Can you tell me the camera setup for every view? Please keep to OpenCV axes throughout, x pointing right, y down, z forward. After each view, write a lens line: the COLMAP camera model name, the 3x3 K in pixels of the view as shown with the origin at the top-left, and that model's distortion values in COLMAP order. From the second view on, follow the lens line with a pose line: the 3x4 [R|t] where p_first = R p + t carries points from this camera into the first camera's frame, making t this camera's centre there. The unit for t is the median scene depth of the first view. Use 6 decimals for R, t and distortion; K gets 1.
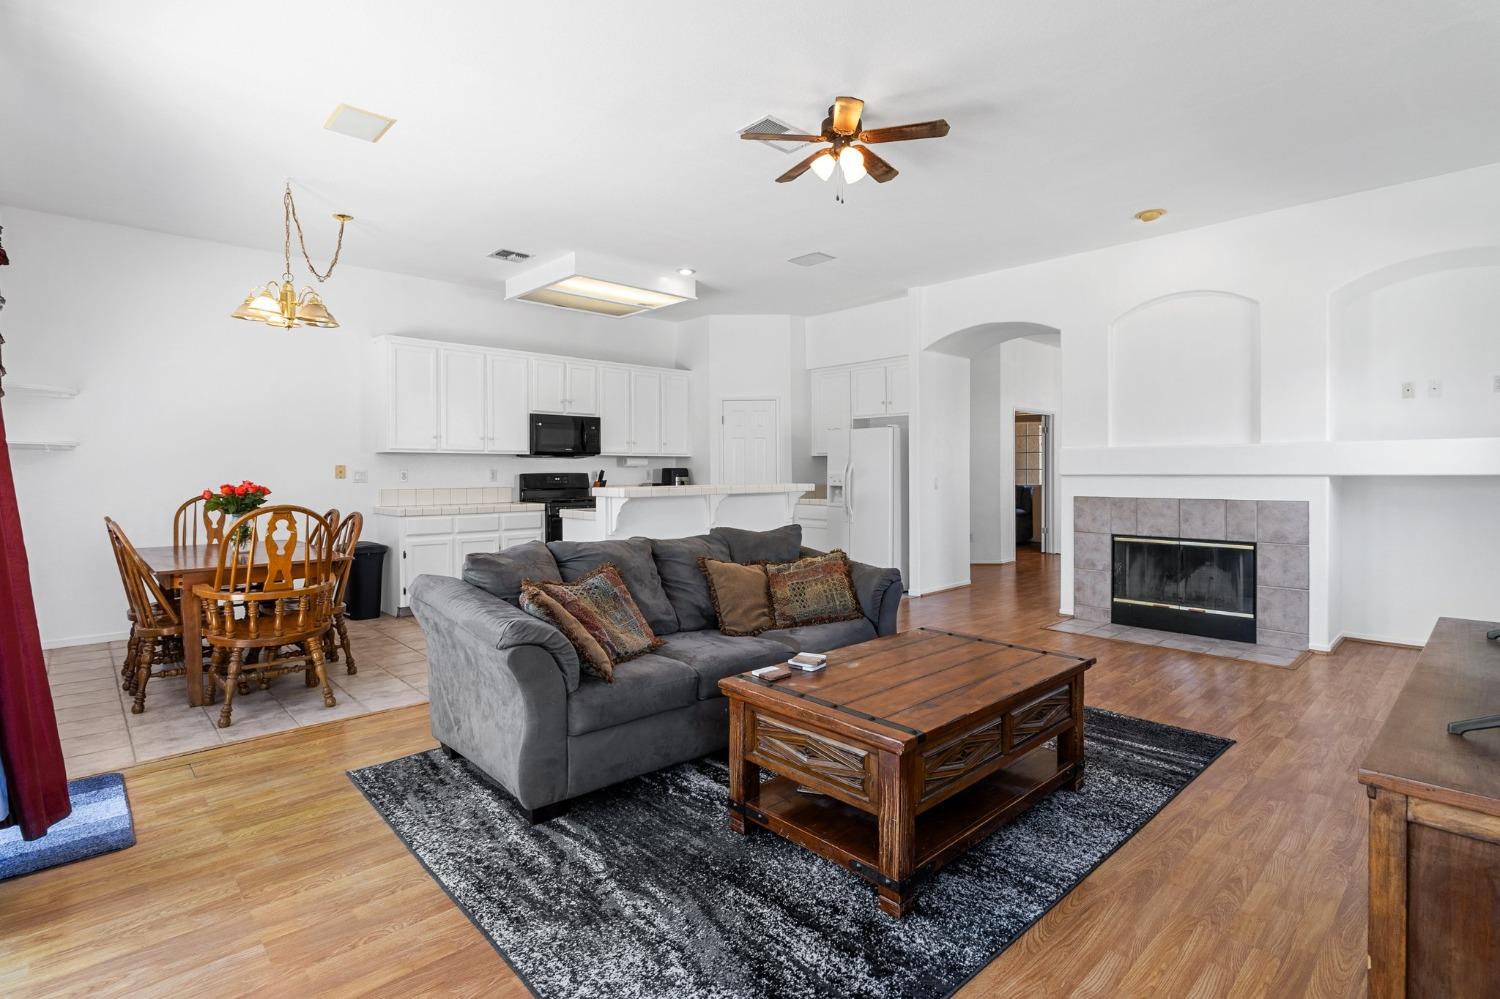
lens RADIAL K [[723.6, 0, 757.0], [0, 723.6, 472.9], [0, 0, 1]] dist [-0.010536, 0.000046]
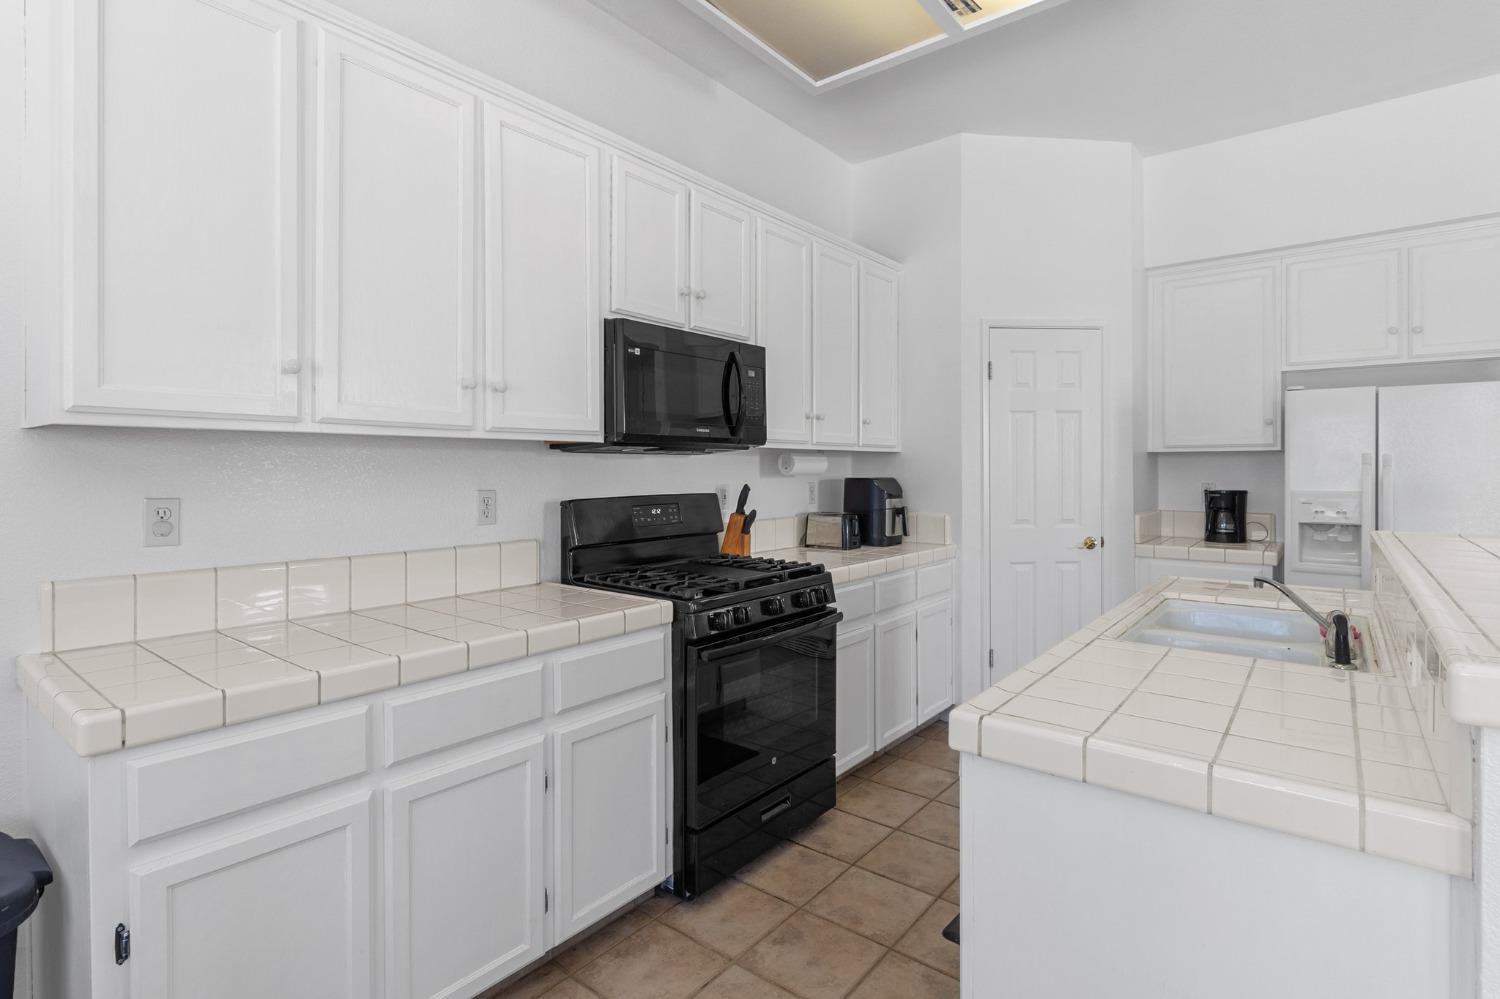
lens RADIAL K [[724.4, 0, 744.1], [0, 724.4, 475.9], [0, 0, 1]] dist [-0.010333, 0.000272]
pose [[0.992907, 0.000203, 0.118897, -0.407231], [-0.001034, 0.999975, 0.006931, -0.018107], [-0.118893, -0.007005, 0.992882, 0.934179]]
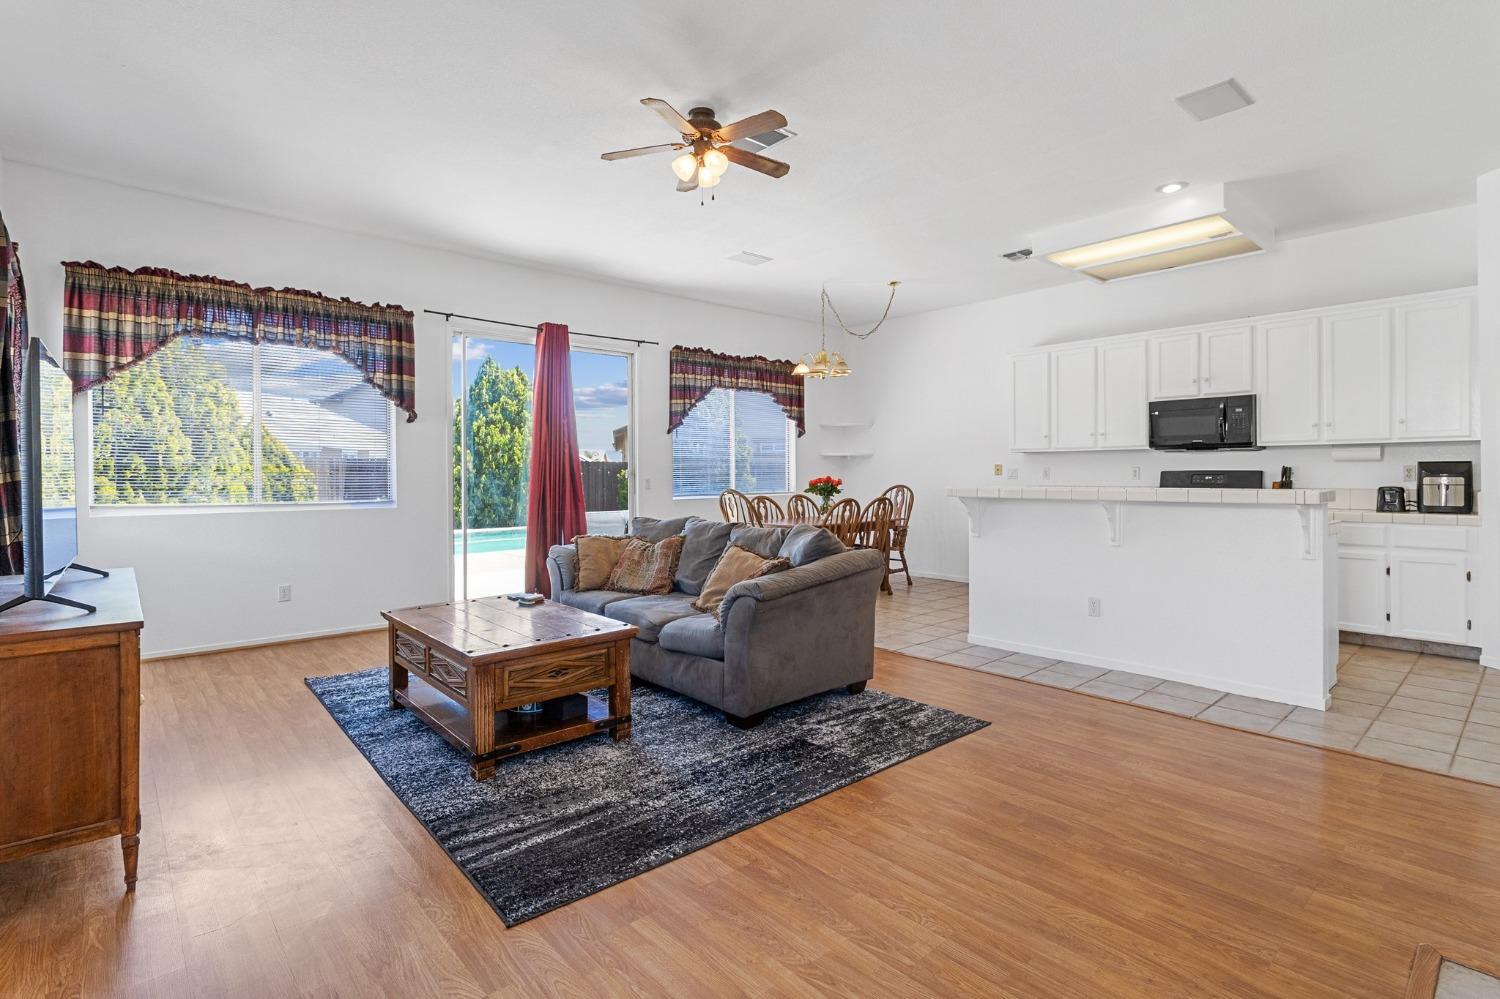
lens RADIAL K [[723.6, 0, 757.0], [0, 723.6, 472.9], [0, 0, 1]] dist [-0.010536, 0.000046]
pose [[-0.029864, 0.003521, -0.999548, 0.794006], [0.004690, 0.999983, 0.003383, -0.002644], [0.999543, -0.004587, -0.029880, 0.775465]]
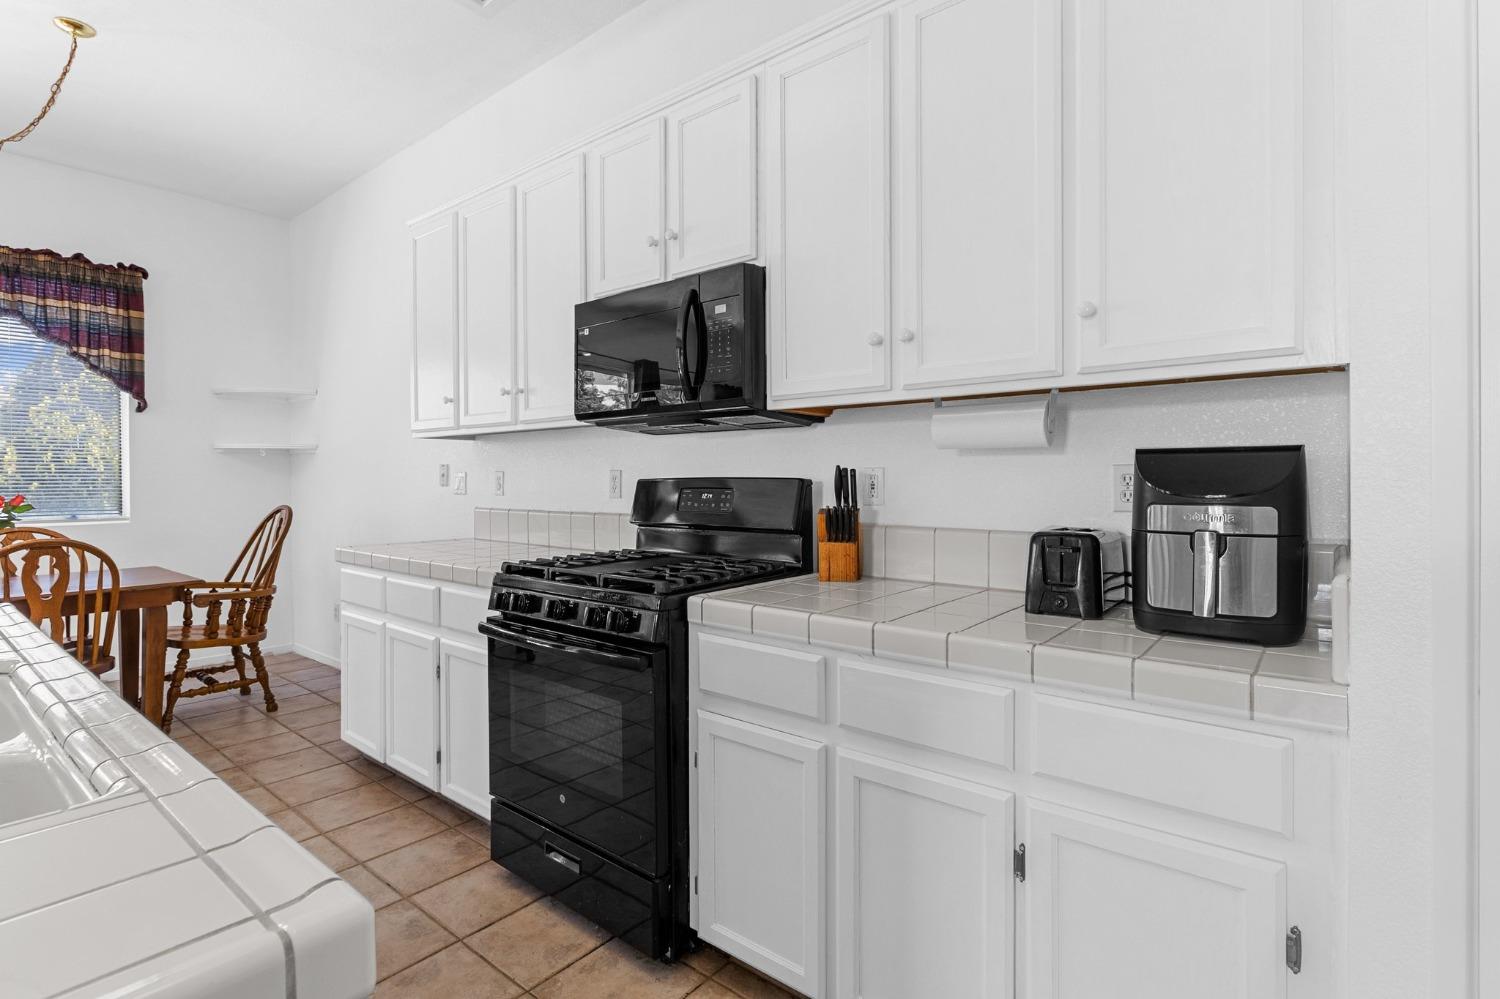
lens RADIAL K [[780.3, 0, 746.3], [0, 780.3, 477.2], [0, 0, 1]] dist [0.020376, 0.000349]
pose [[0.083442, 0.008552, -0.996476, 0.090977], [0.010430, 0.999901, 0.009455, -0.004336], [0.996458, -0.011182, 0.083345, 1.461623]]
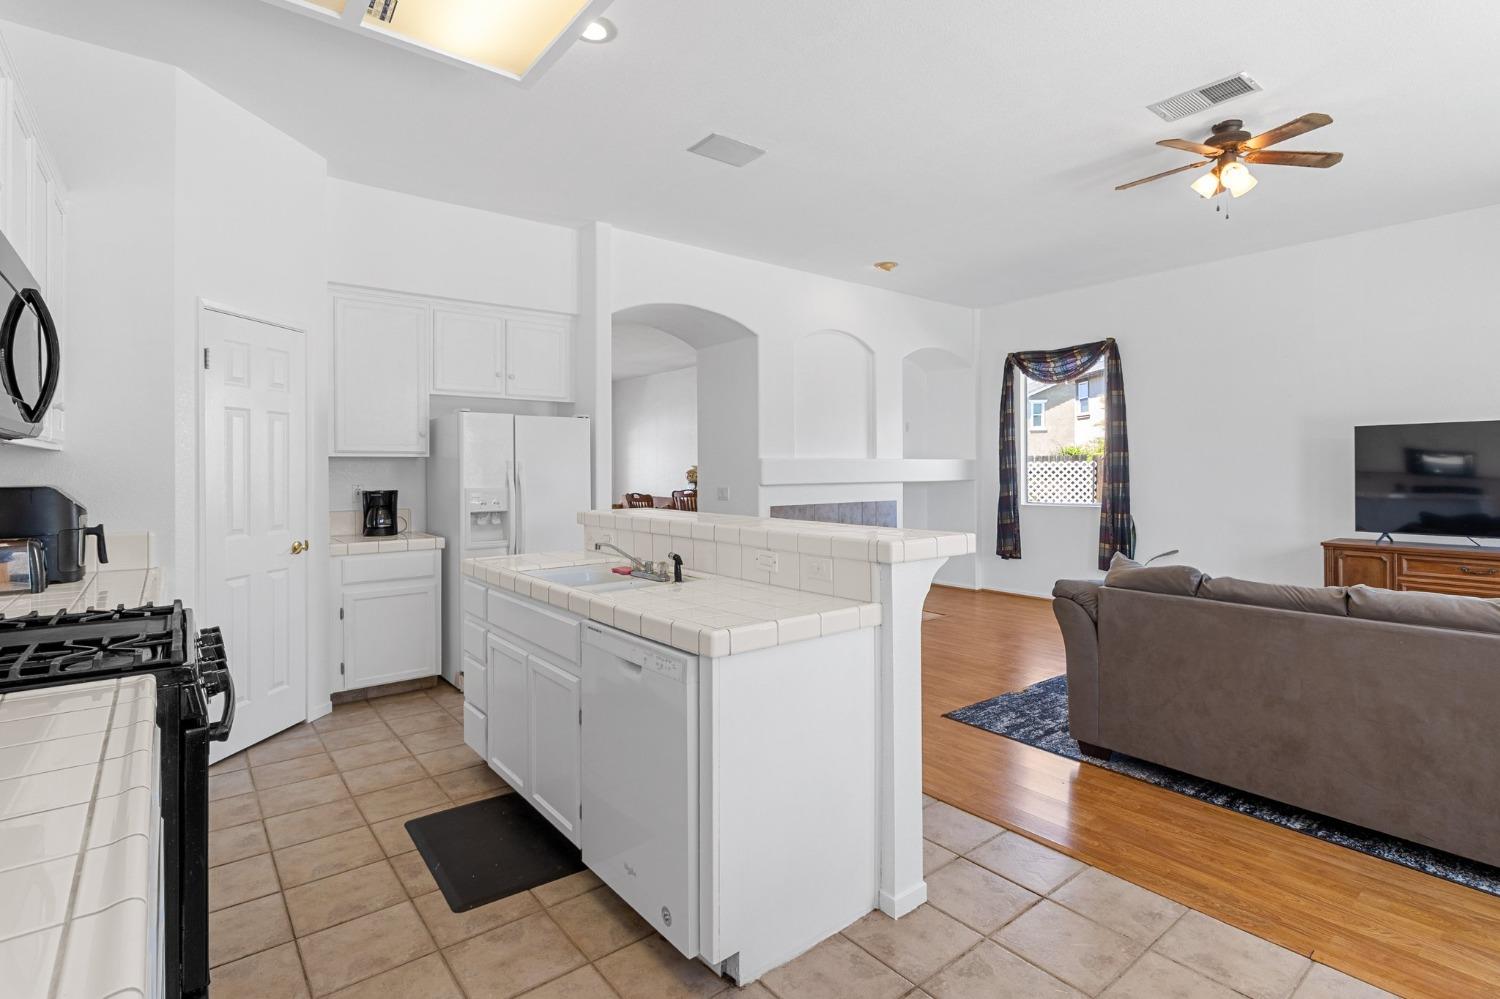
lens RADIAL K [[723.6, 0, 757.0], [0, 723.6, 472.9], [0, 0, 1]] dist [-0.010536, 0.000046]
pose [[0.083872, -0.003207, 0.996471, -0.652425], [0.005311, 0.999982, 0.002771, -0.019620], [-0.996462, 0.005060, 0.083887, 1.100517]]
